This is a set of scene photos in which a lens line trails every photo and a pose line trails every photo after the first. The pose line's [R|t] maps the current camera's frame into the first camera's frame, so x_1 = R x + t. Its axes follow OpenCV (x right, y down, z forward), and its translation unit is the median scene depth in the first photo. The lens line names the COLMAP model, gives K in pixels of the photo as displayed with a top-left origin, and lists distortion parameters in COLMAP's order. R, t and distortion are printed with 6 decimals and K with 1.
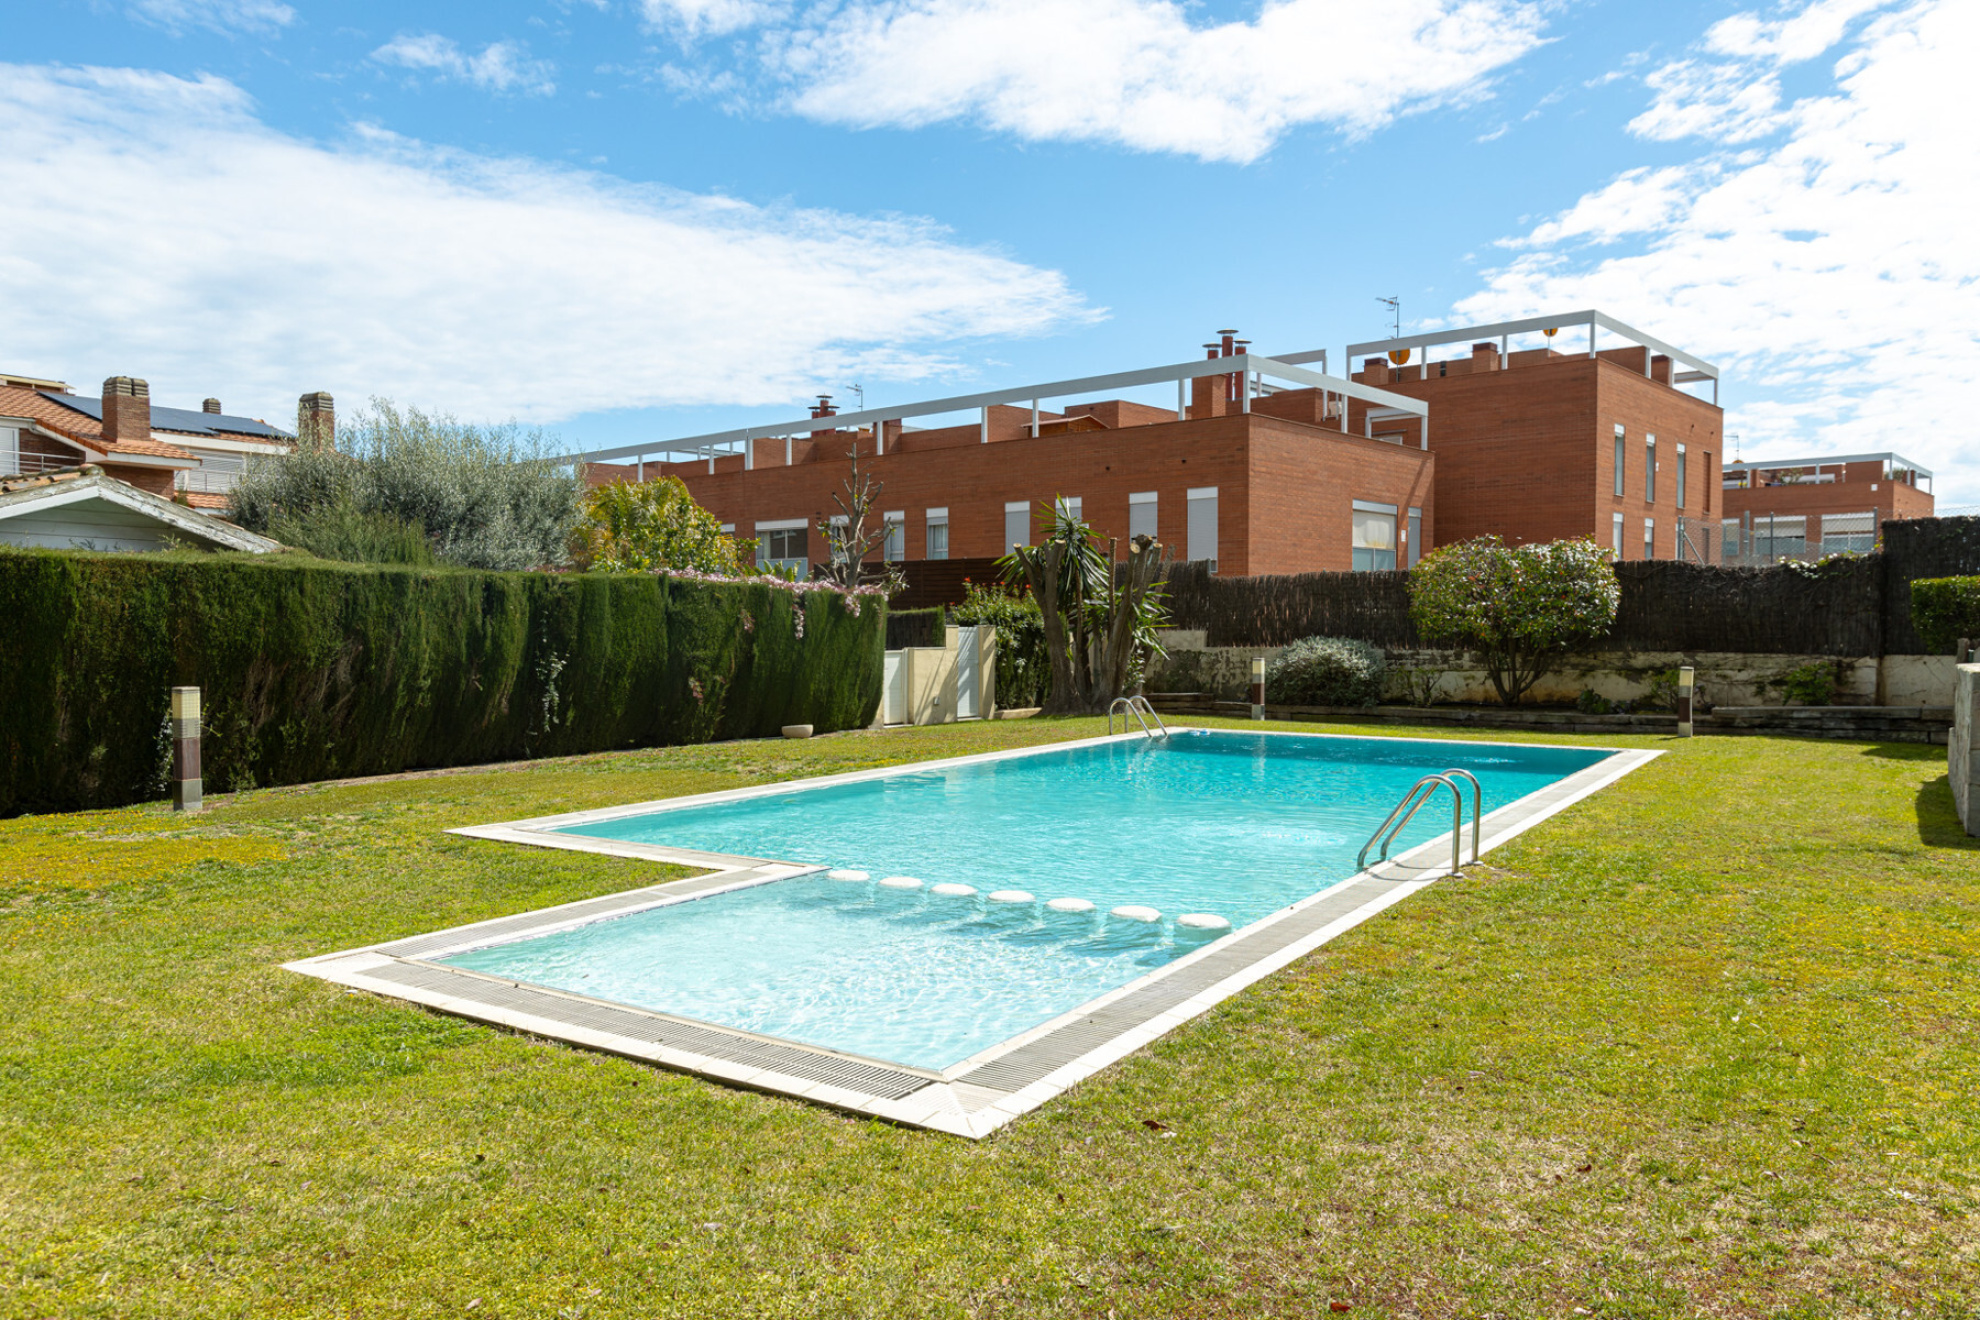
lens RADIAL K [[1406.4, 0, 982.3], [0, 1406.4, 654.4], [0, 0, 1]] dist [0.013923, 0.000154]
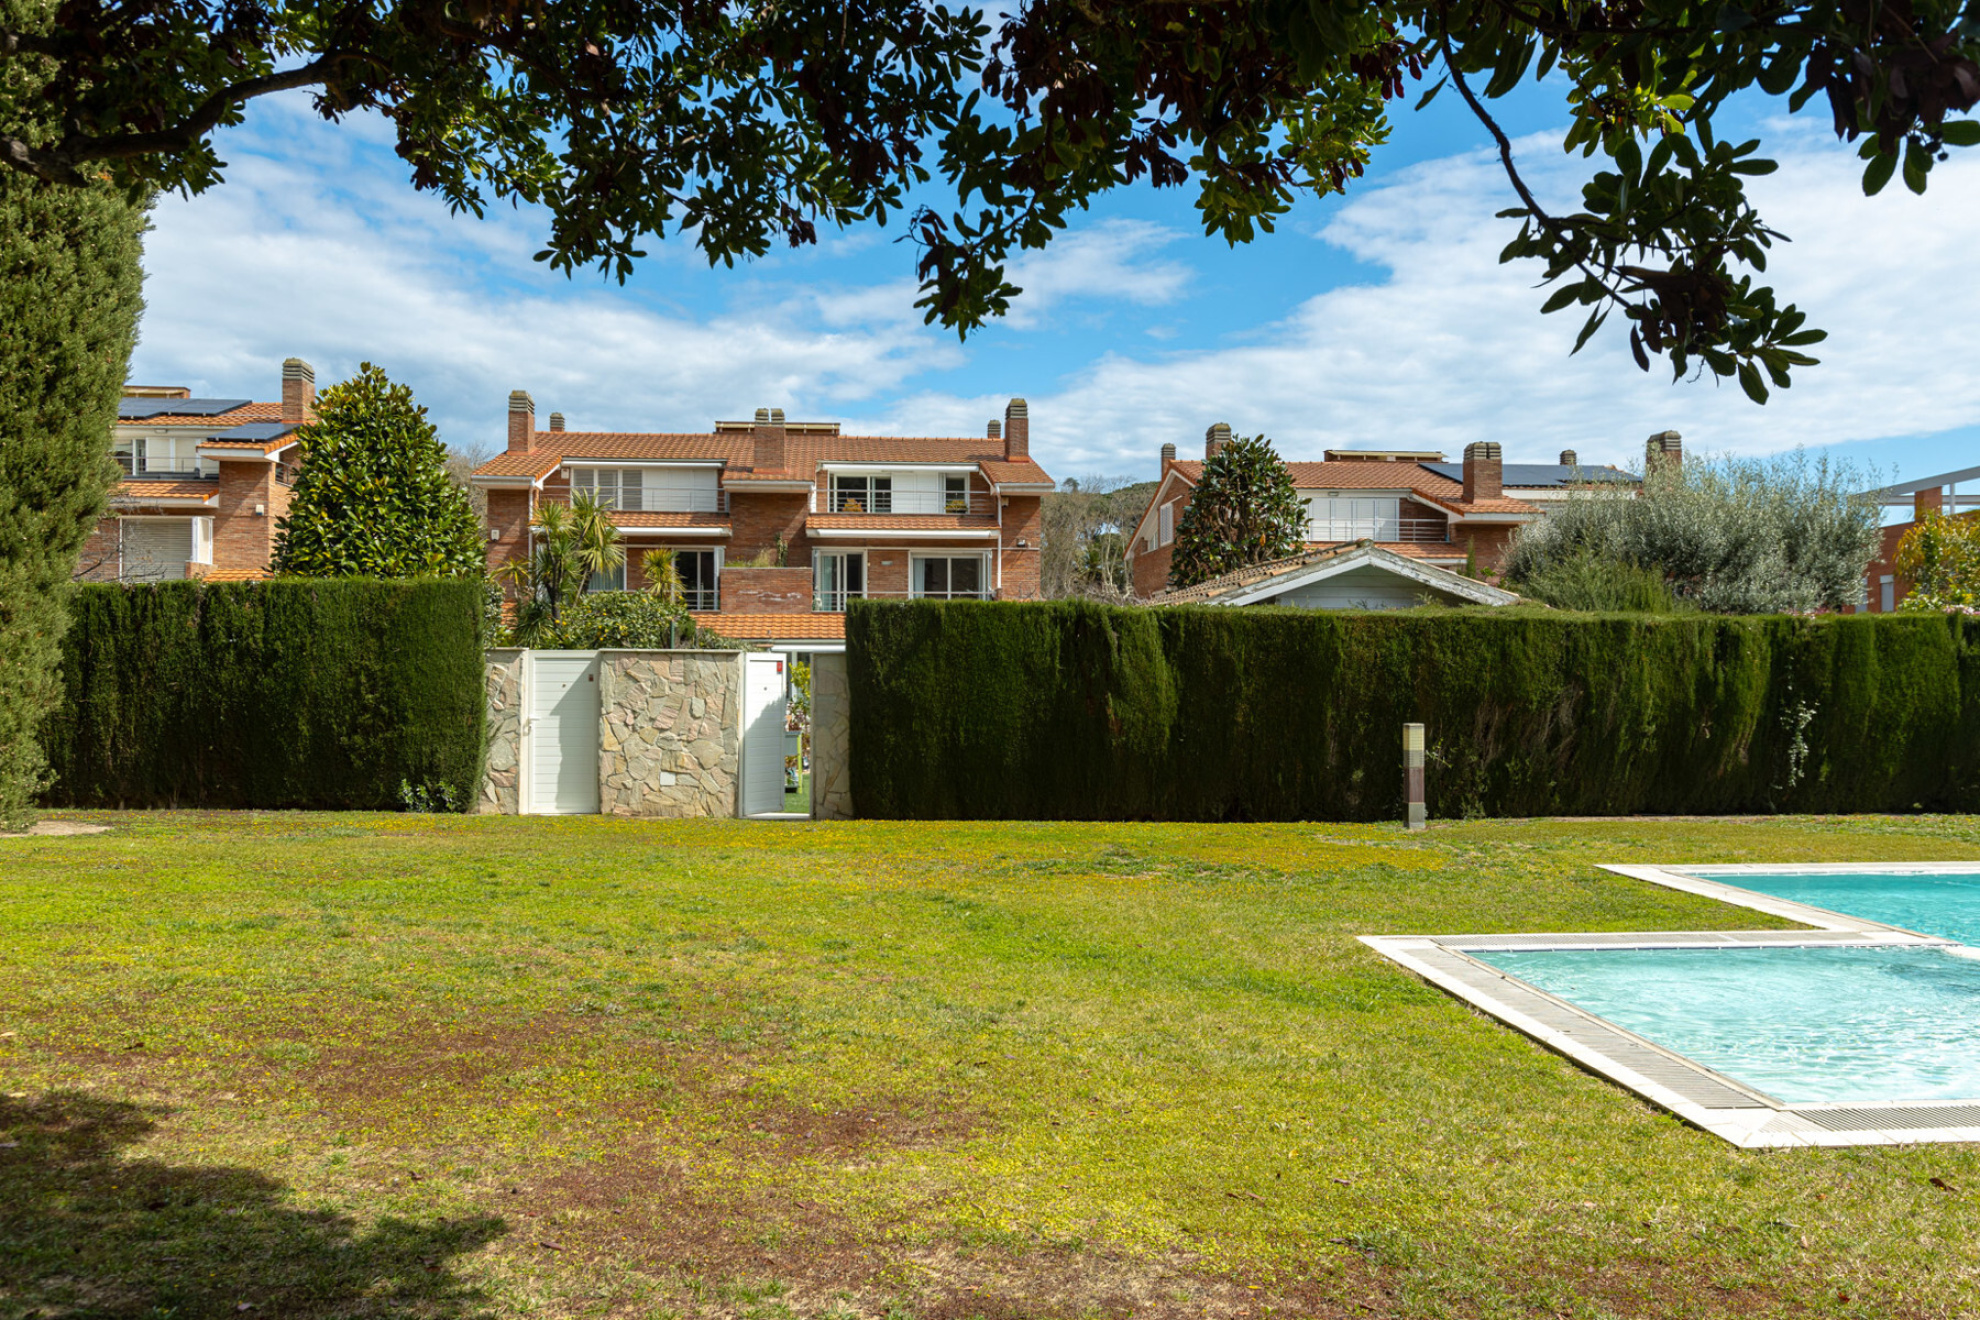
lens RADIAL K [[1509.6, 0, 985.4], [0, 1509.6, 667.4], [0, 0, 1]] dist [0.024954, 0.003936]
pose [[0.628248, -0.000107, -0.778013, 0.100704], [-0.017726, 0.999738, -0.014451, 0.000471], [0.777811, 0.022870, 0.628082, -0.036497]]
